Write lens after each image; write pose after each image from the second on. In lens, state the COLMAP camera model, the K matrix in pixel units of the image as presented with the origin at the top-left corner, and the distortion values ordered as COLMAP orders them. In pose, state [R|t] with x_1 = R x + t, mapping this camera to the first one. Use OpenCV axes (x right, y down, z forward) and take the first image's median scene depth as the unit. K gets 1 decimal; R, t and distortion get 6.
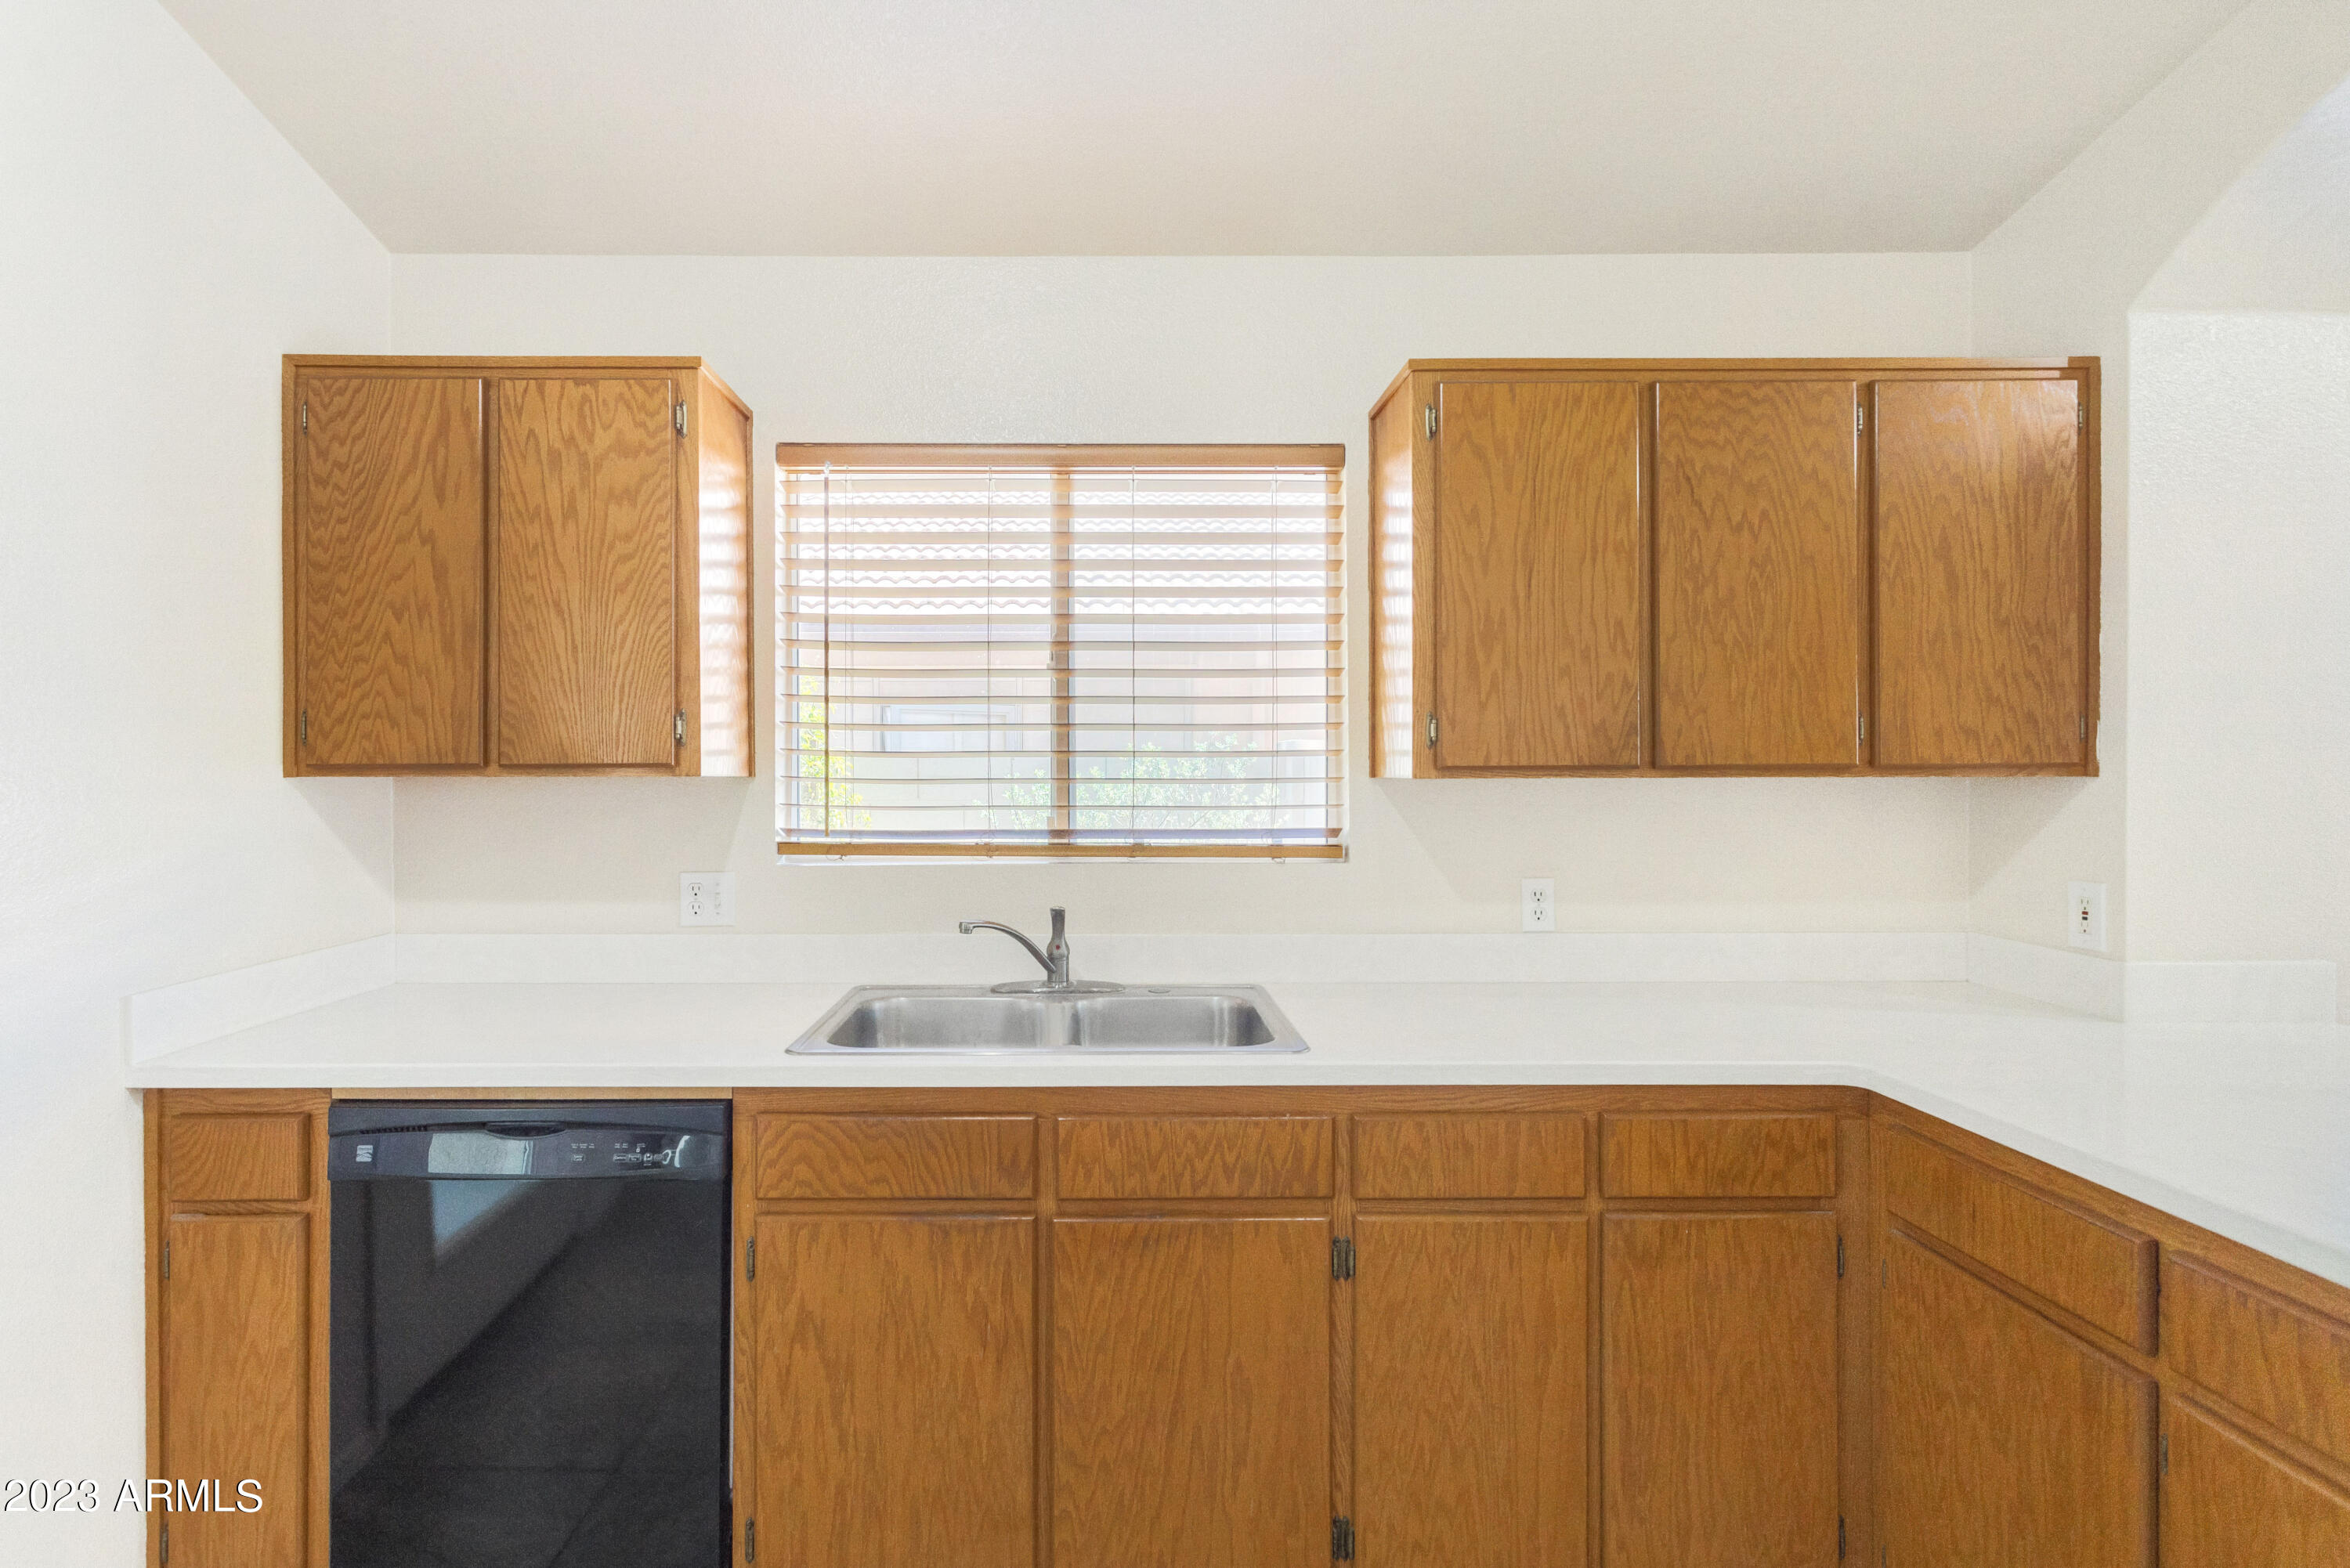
lens RADIAL K [[1150.5, 0, 1165.2], [0, 1150.5, 768.9], [0, 0, 1]] dist [0.002829, 0.000788]
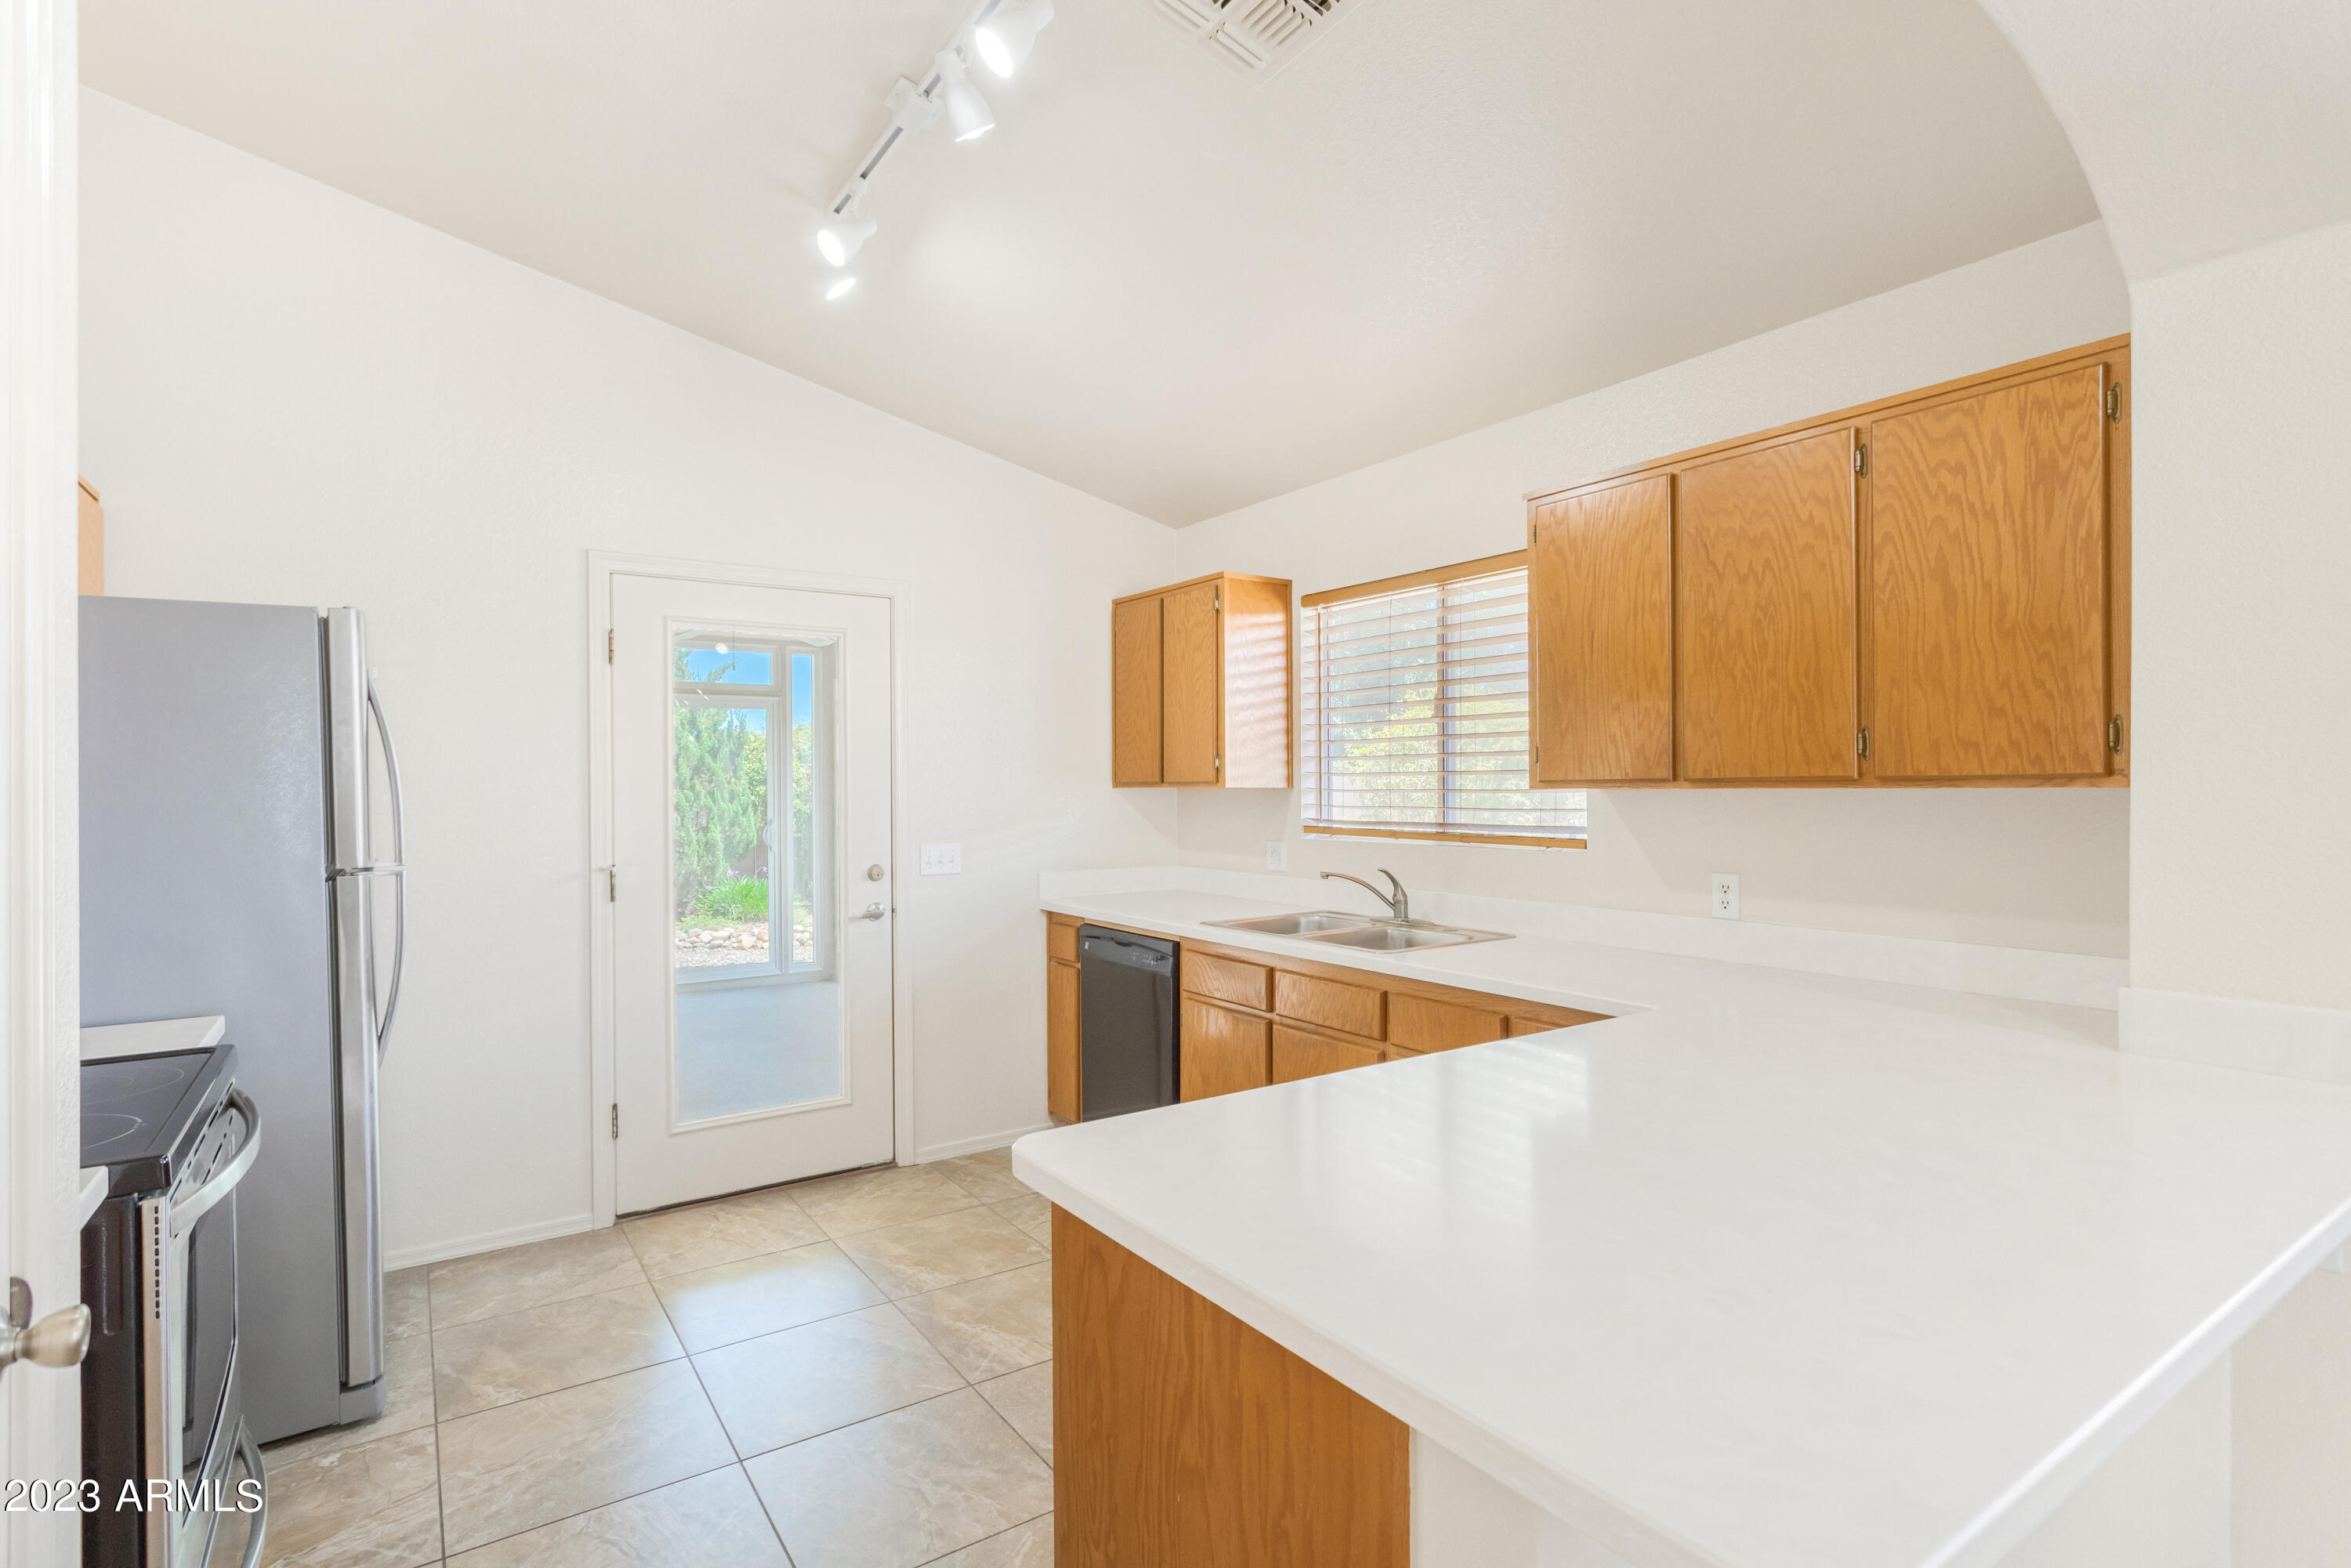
lens RADIAL K [[1151.0, 0, 1195.5], [0, 1151.0, 791.0], [0, 0, 1]] dist [0.002829, 0.000788]
pose [[0.568994, 0.002469, -0.822338, 1.148796], [0.006627, 0.999949, 0.007588, -0.003033], [0.822315, -0.009767, 0.568949, -0.139998]]
